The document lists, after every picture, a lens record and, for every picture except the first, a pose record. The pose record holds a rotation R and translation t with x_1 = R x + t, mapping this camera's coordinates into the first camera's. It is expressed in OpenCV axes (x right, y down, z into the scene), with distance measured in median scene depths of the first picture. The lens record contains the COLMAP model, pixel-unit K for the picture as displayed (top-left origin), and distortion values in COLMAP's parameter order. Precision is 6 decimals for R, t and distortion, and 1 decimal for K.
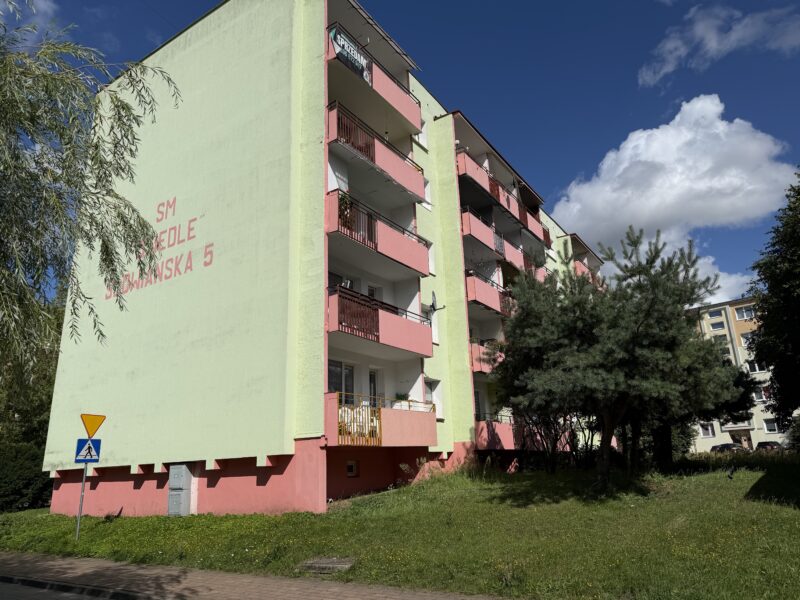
lens RADIAL K [[565.7, 0, 400.0], [0, 565.7, 300.0], [0, 0, 1]] dist [0.001297, 0.000138]
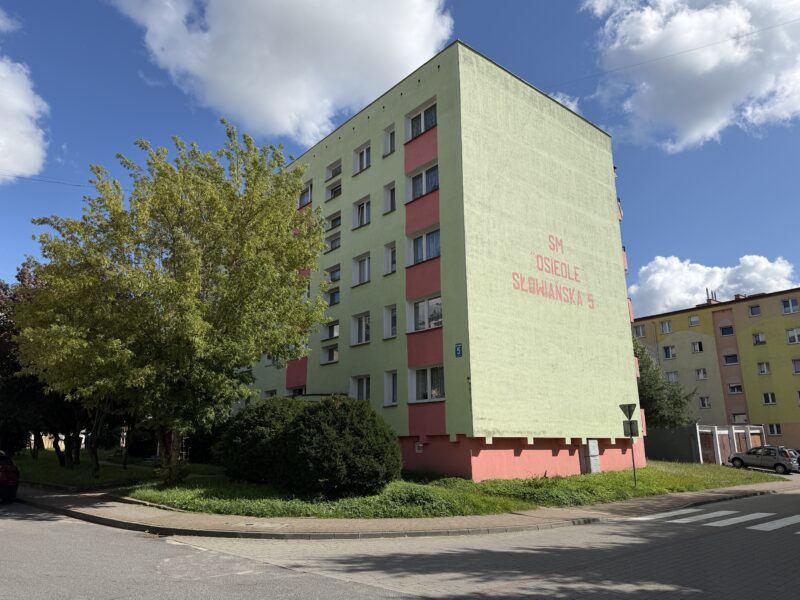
lens RADIAL K [[565.7, 0, 400.0], [0, 565.7, 300.0], [0, 0, 1]] dist [0.001297, 0.000138]
pose [[0.282902, 0.280134, 0.917328, -1.845434], [-0.278725, 0.939136, -0.200836, 0.355761], [-0.917758, -0.198865, 0.343764, 0.945993]]
